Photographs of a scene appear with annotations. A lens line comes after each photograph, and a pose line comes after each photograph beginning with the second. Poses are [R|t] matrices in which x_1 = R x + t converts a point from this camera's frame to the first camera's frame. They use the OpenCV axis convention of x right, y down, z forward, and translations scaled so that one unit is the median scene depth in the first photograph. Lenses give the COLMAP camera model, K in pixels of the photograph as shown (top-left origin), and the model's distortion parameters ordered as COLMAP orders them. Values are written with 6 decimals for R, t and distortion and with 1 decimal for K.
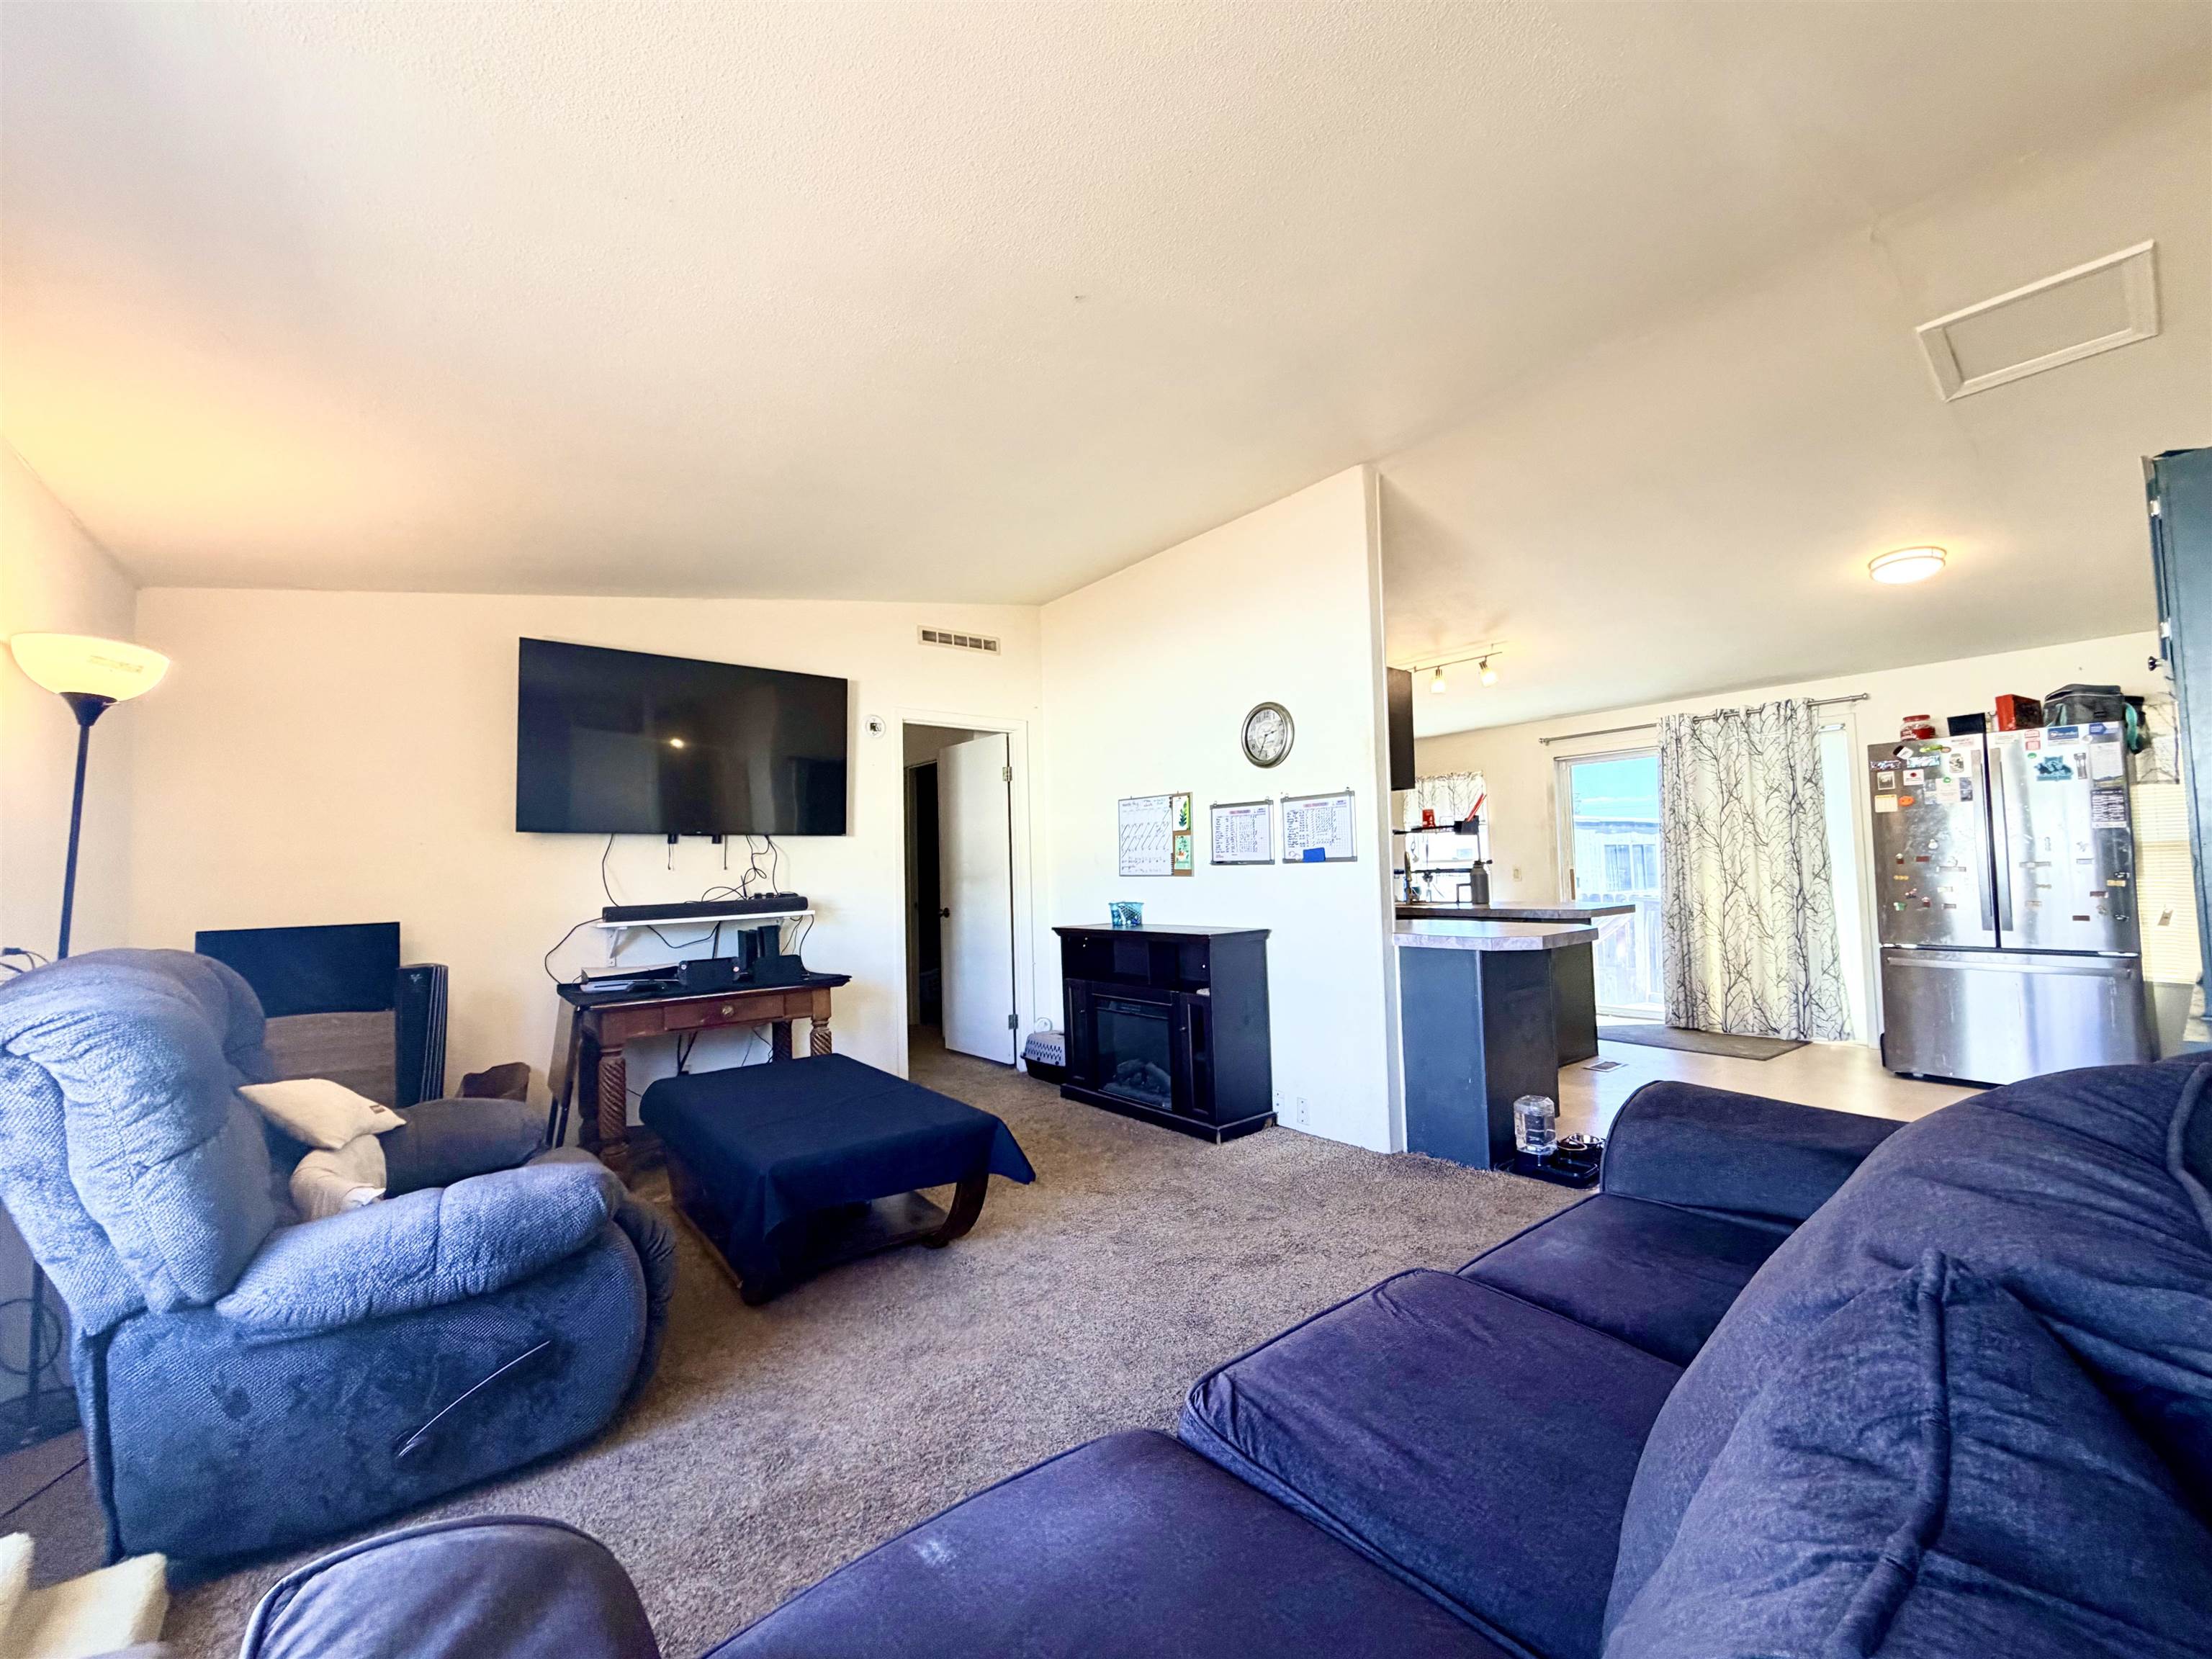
lens RADIAL K [[896.4, 0, 1106.0], [0, 896.4, 829.5], [0, 0, 1]] dist [-0.000434, 0.000363]
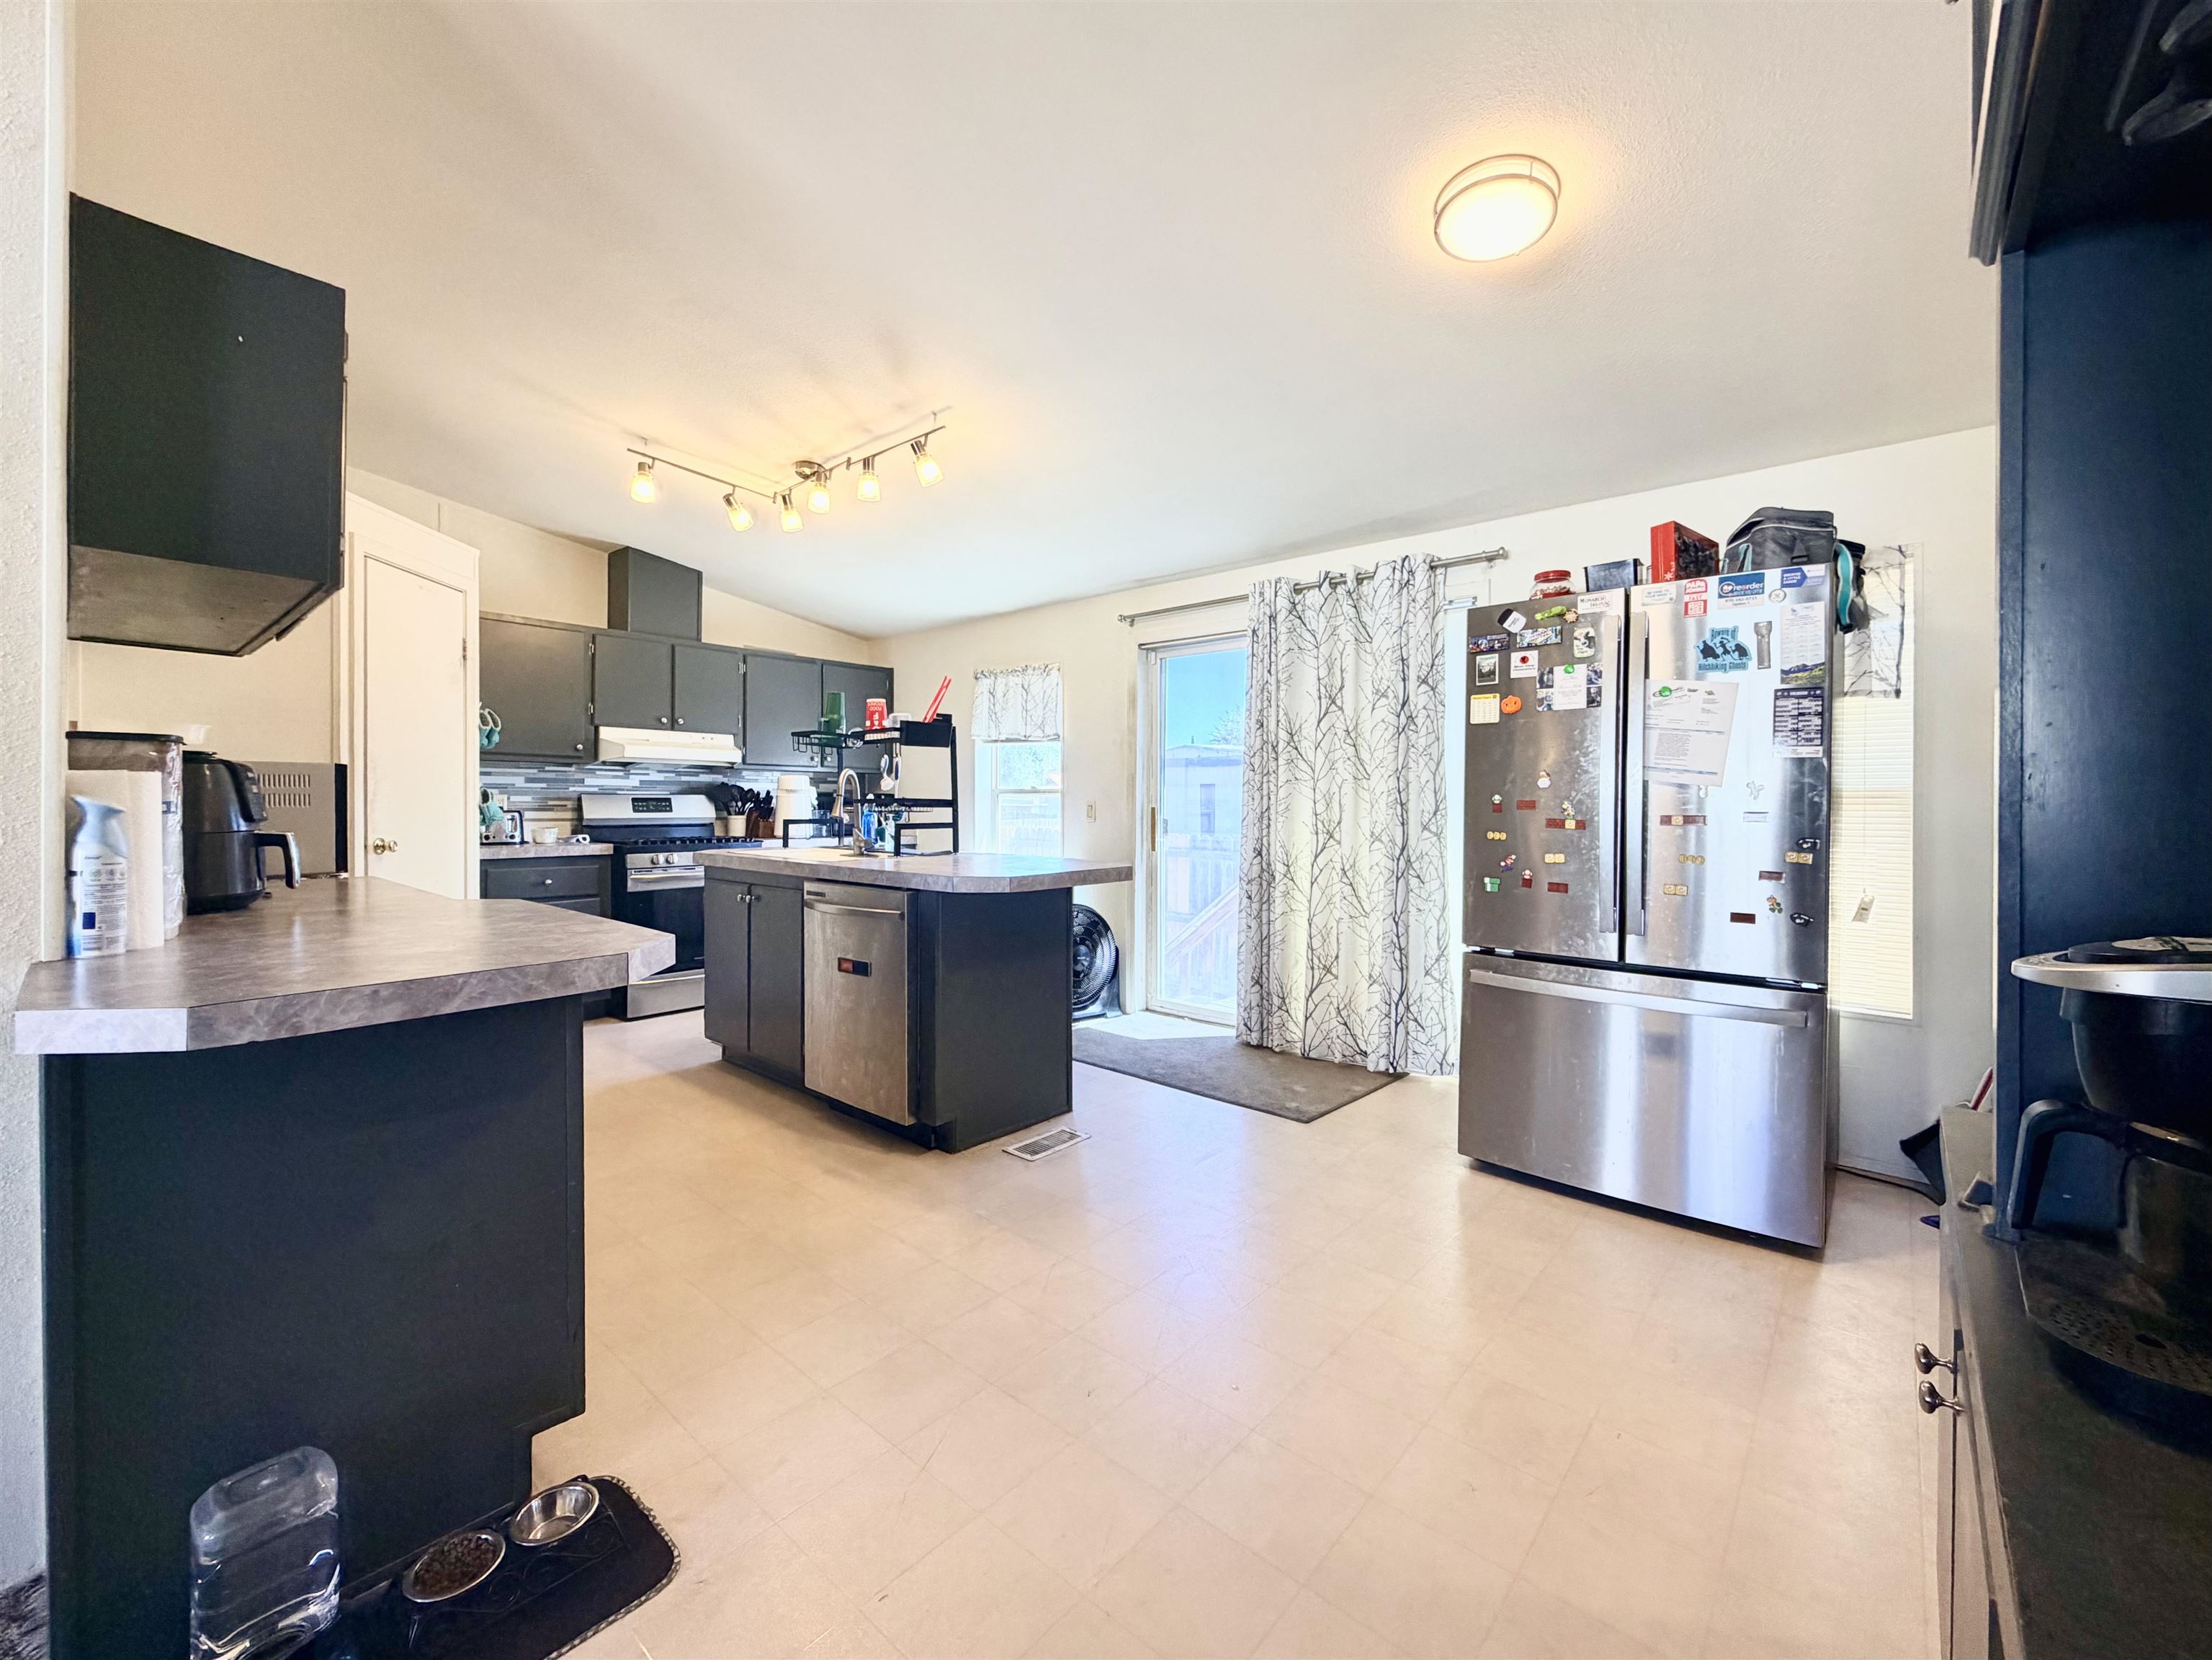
lens RADIAL K [[937.3, 0, 1097.9], [0, 937.3, 804.7], [0, 0, 1]] dist [0.001698, 0.000119]
pose [[0.981118, 0.031957, 0.190753, 0.426688], [-0.041523, 0.998061, 0.046364, 0.013252], [-0.188901, -0.053410, 0.980543, 0.372801]]
